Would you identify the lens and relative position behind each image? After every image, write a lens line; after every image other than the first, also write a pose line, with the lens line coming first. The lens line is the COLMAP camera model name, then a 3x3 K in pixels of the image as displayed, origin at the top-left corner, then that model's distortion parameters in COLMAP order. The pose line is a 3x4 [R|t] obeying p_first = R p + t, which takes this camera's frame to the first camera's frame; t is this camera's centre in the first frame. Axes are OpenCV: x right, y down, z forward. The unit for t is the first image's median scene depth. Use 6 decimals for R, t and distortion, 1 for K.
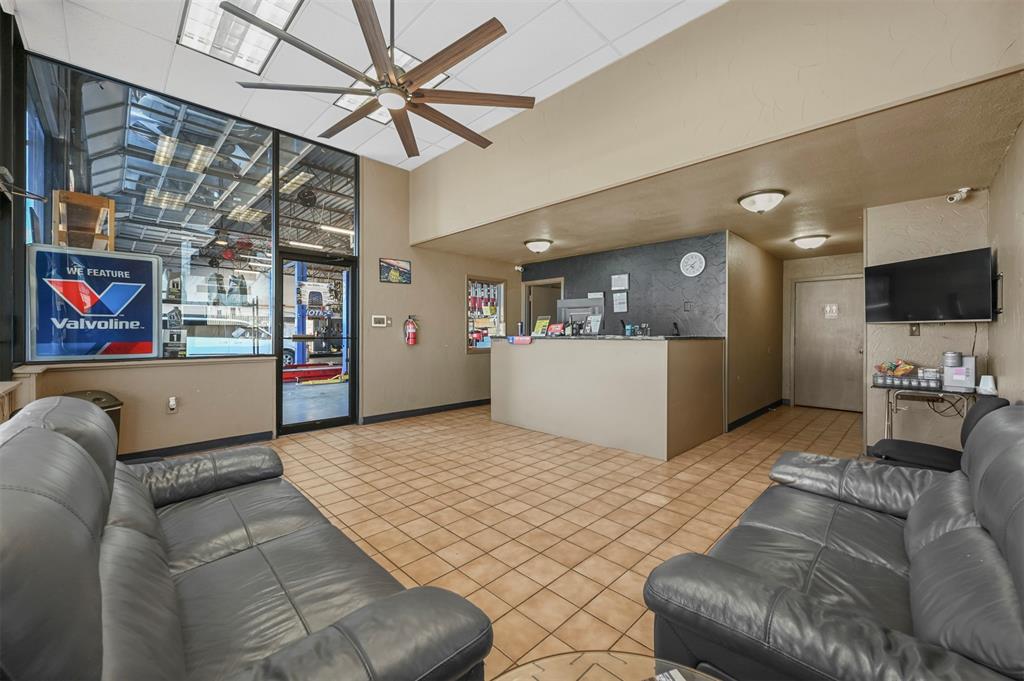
lens RADIAL K [[405.0, 0, 507.9], [0, 405.0, 335.5], [0, 0, 1]] dist [-0.000814, 0.000658]
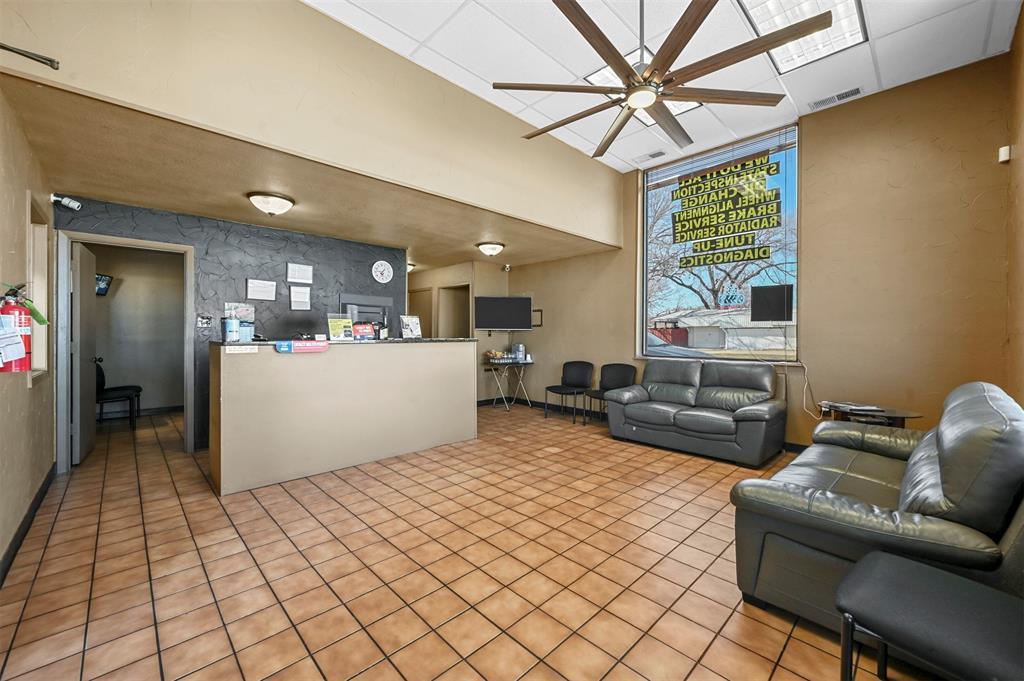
lens RADIAL K [[405.0, 0, 509.1], [0, 405.0, 334.2], [0, 0, 1]] dist [-0.000814, 0.000658]
pose [[0.013047, -0.001942, 0.999913, -0.915137], [0.002368, 0.999995, 0.001911, -0.014603], [-0.999912, 0.002343, 0.013051, 0.942345]]
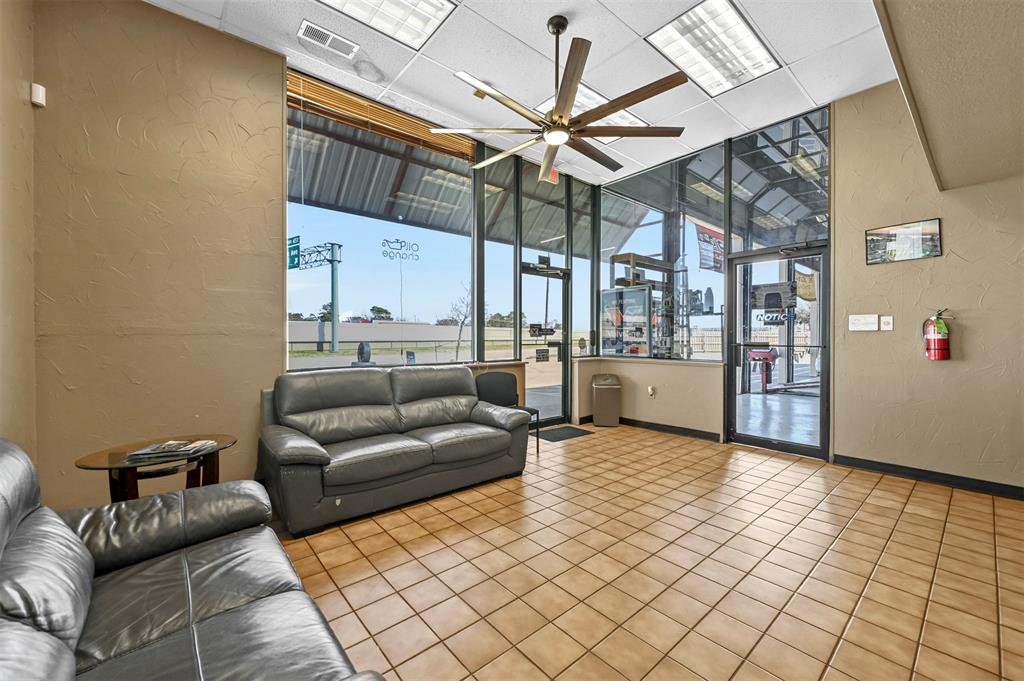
lens RADIAL K [[405.0, 0, 508.5], [0, 405.0, 339.2], [0, 0, 1]] dist [-0.000814, 0.000658]
pose [[-0.077898, 0.003308, -0.996956, 0.626152], [-0.006142, 0.999974, 0.003797, -0.009905], [0.996942, 0.006419, -0.077875, 0.689527]]
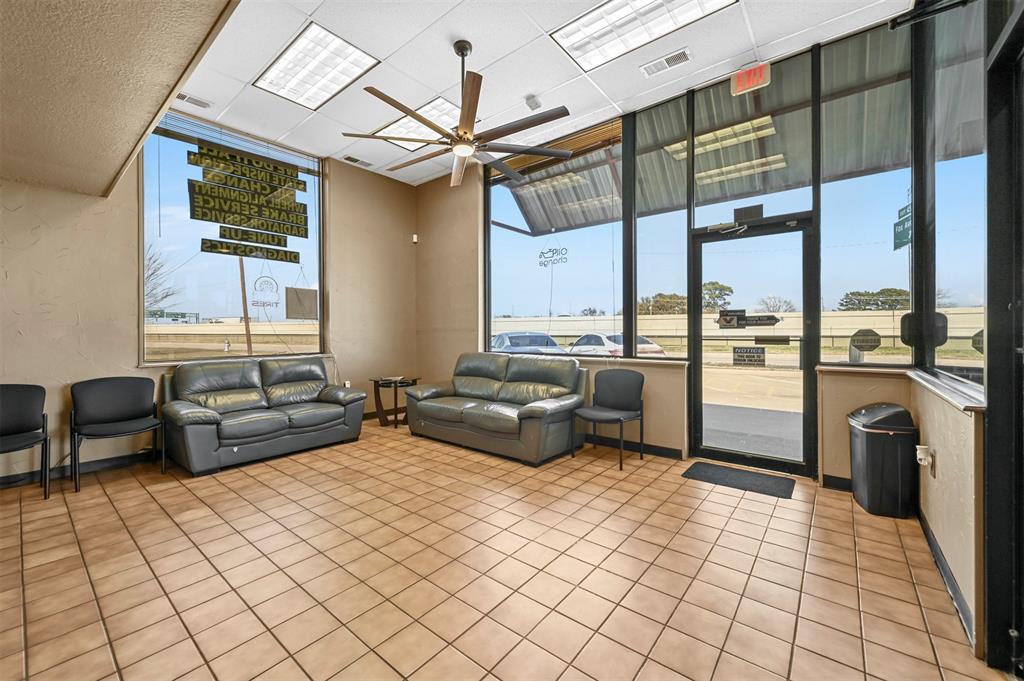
lens RADIAL K [[405.0, 0, 508.2], [0, 405.0, 334.2], [0, 0, 1]] dist [-0.000814, 0.000658]
pose [[-0.994457, 0.003096, -0.105103, -0.210901], [0.002331, 0.999970, 0.007400, -0.008851], [0.105122, 0.007114, -0.994434, 1.644594]]
